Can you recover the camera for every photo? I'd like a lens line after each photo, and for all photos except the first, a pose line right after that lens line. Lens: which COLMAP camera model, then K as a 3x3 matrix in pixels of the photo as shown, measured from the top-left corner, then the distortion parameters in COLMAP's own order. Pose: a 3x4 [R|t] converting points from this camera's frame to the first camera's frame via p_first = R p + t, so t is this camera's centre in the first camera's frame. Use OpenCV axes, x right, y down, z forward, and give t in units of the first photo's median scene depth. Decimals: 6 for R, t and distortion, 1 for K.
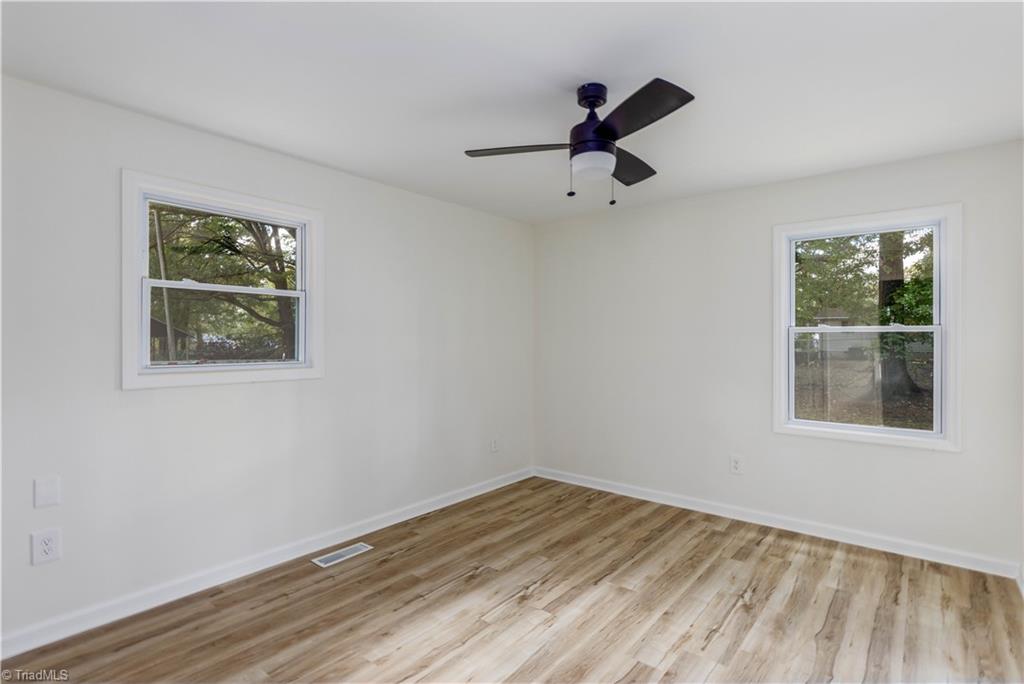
lens RADIAL K [[518.6, 0, 520.3], [0, 518.6, 336.8], [0, 0, 1]] dist [0.002319, -0.000537]
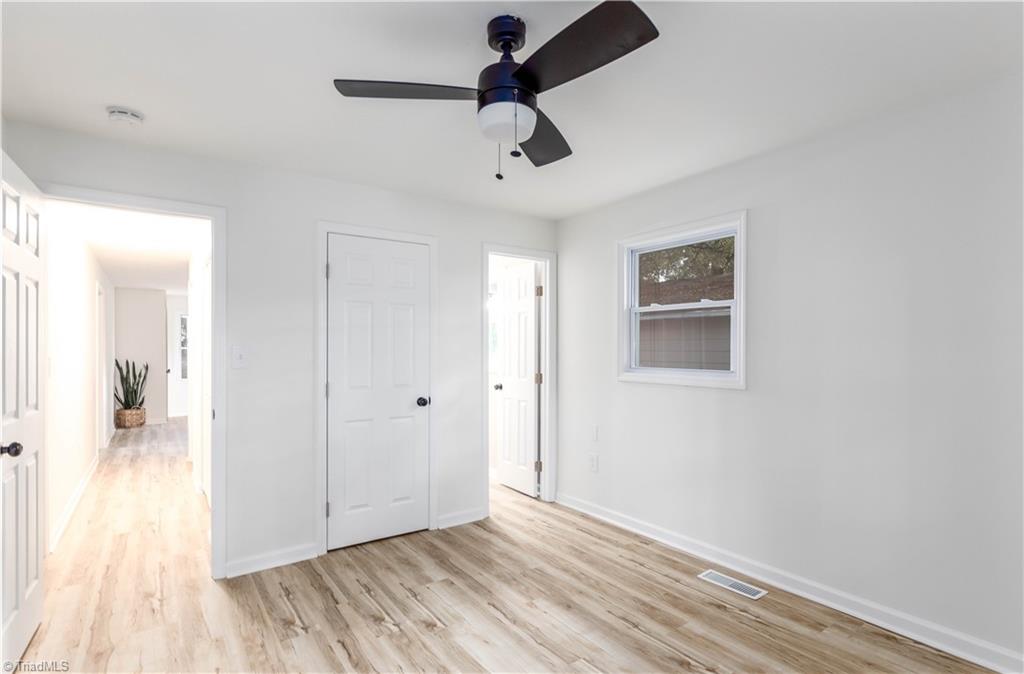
lens RADIAL K [[518.6, 0, 519.6], [0, 518.6, 340.8], [0, 0, 1]] dist [0.002319, -0.000537]
pose [[-0.280939, -0.011904, -0.959652, 0.739880], [0.005413, 0.999888, -0.013988, 0.001897], [0.959710, -0.009124, -0.280843, 1.033776]]
